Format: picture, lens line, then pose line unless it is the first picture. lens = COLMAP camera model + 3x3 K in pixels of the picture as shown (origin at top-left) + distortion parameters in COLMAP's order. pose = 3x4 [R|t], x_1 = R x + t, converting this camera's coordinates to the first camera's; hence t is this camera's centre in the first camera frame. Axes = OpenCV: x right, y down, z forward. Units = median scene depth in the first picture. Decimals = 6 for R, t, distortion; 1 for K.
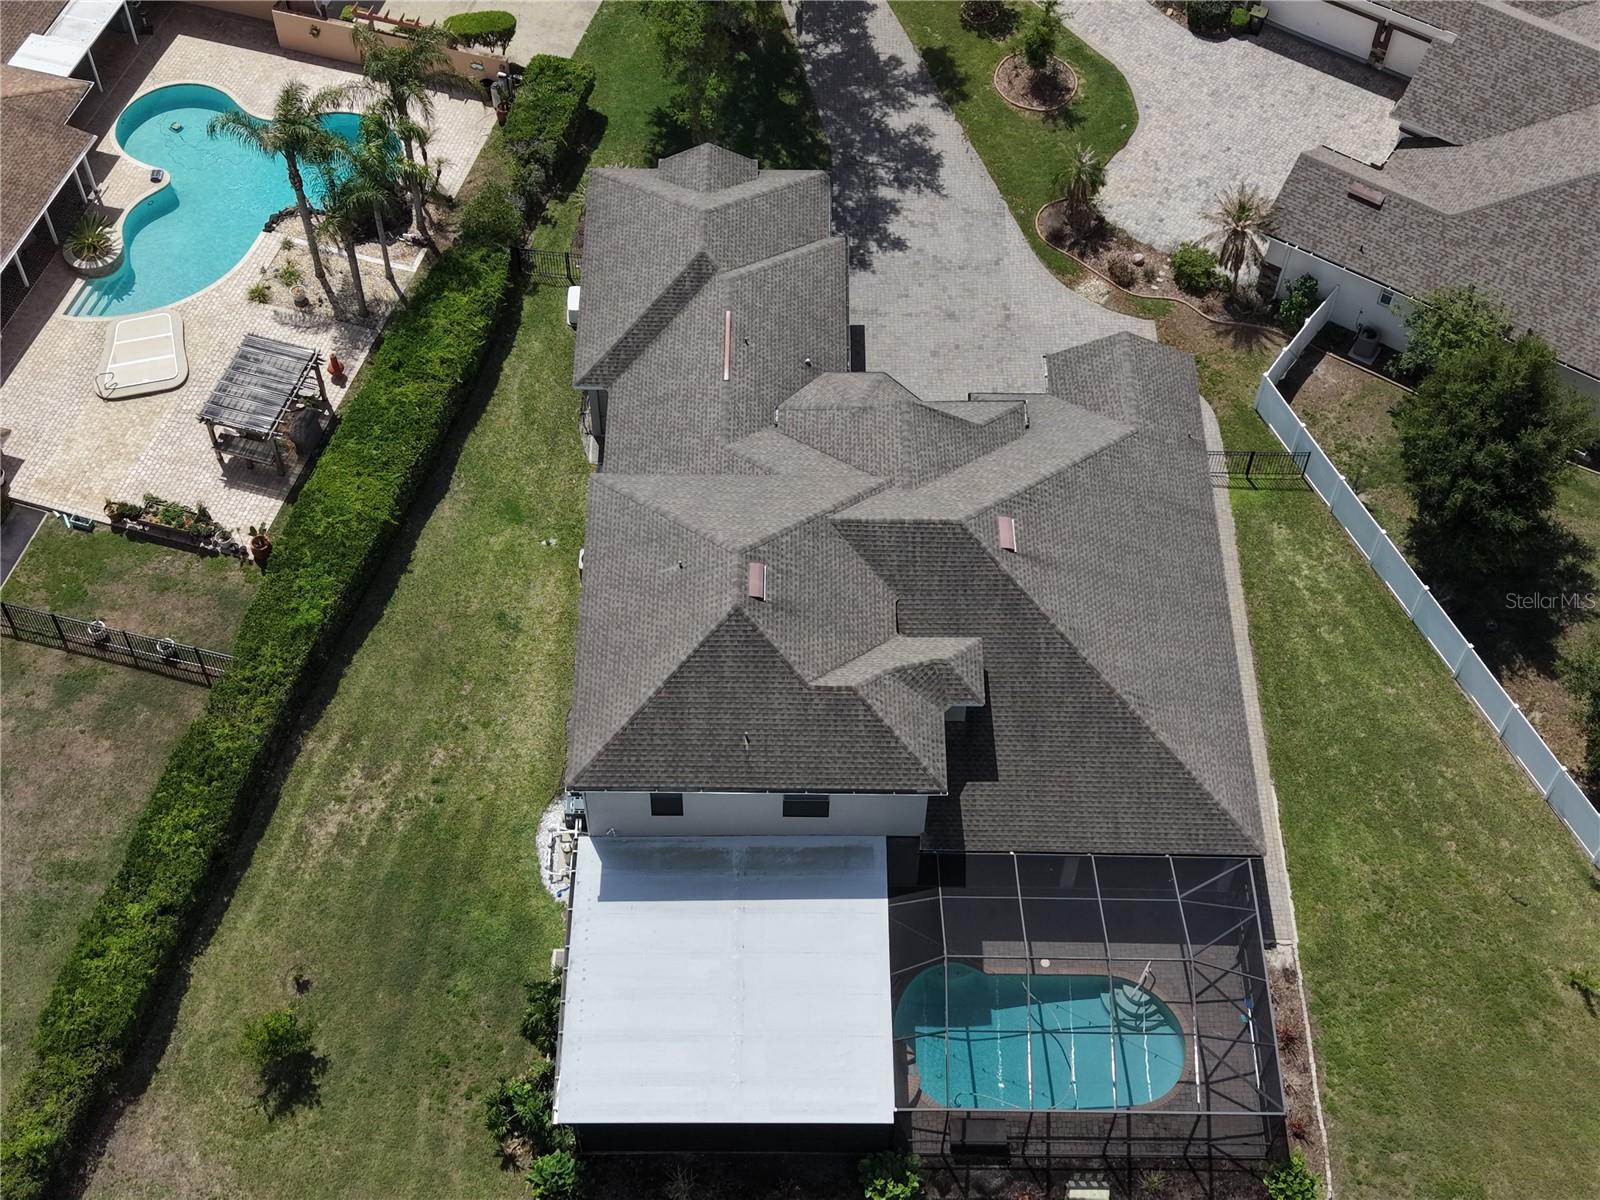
lens RADIAL K [[2115.5, 0, 793.2], [0, 2115.5, 598.9], [0, 0, 1]] dist [0.006205, -0.041642]
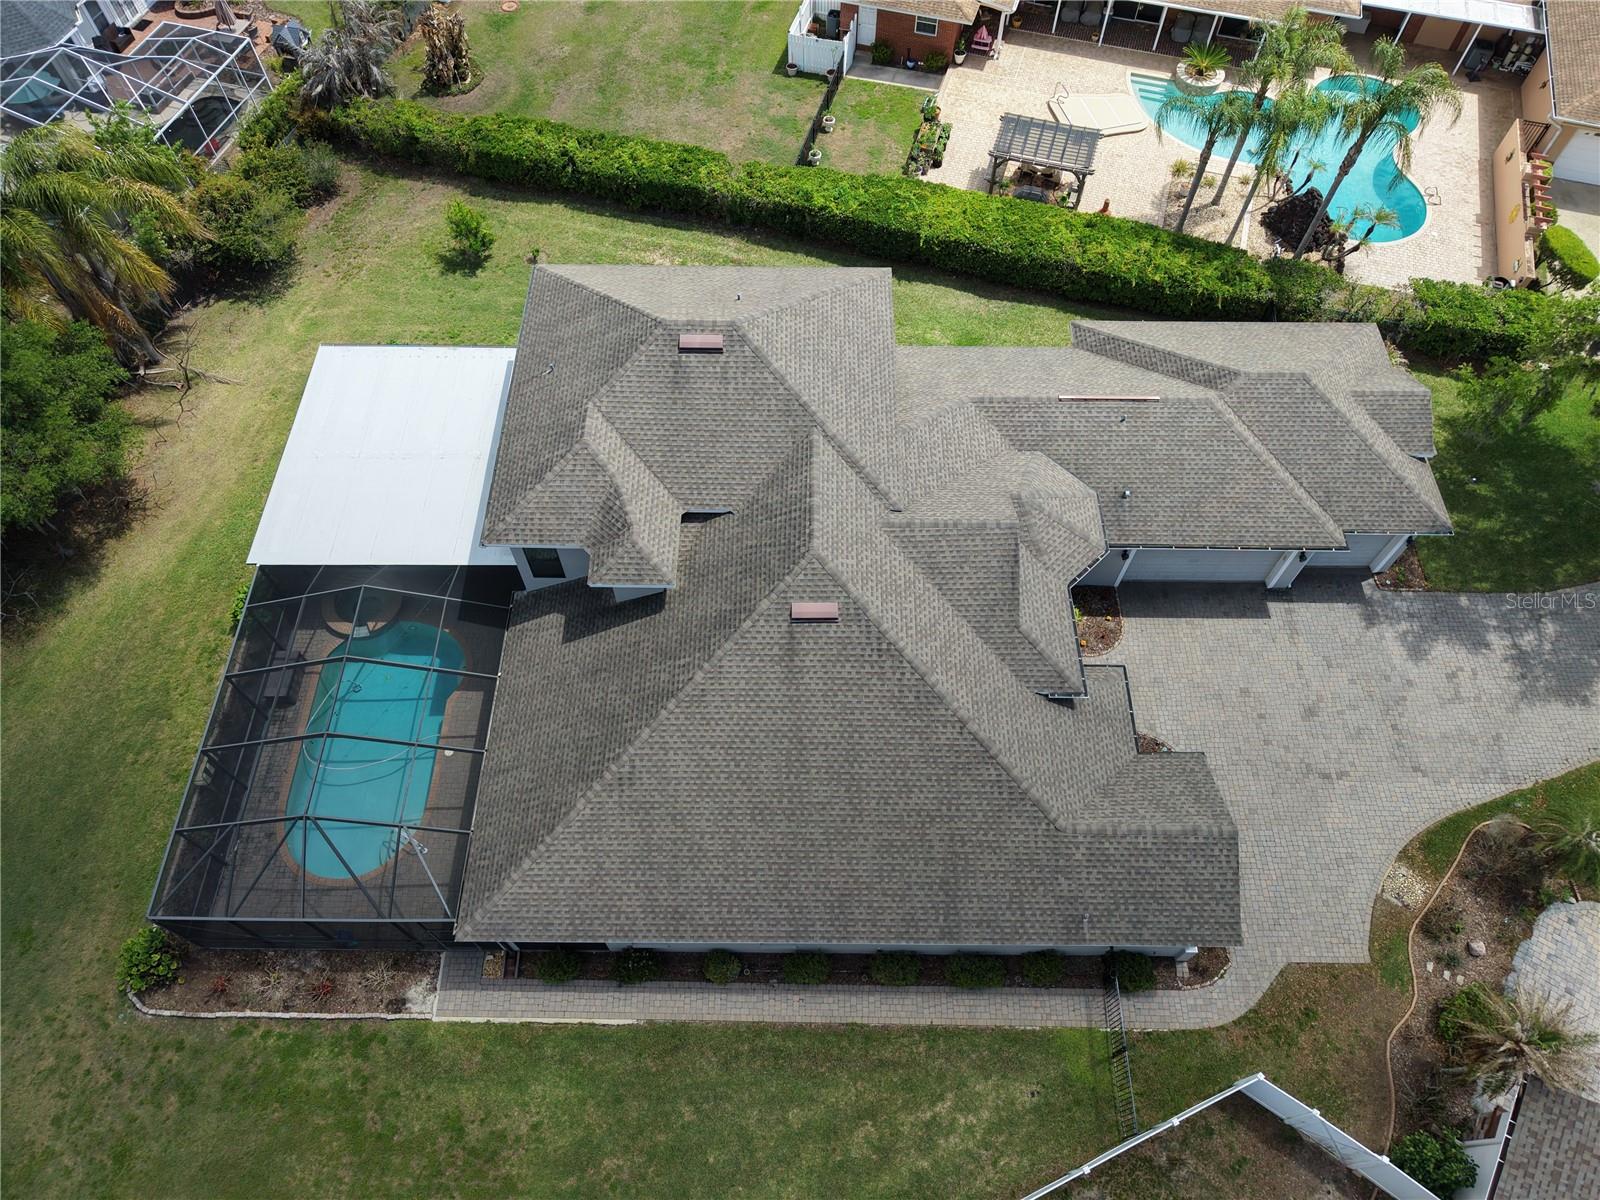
lens RADIAL K [[1057.5, 0, 794.3], [0, 1057.5, 600.5], [0, 0, 1]] dist [-0.002107, -0.003925]
pose [[-0.007288, 0.855204, -0.518240, 0.298886], [-0.810408, 0.298560, 0.504084, -0.225104], [0.585821, 0.423660, 0.690888, 0.666735]]
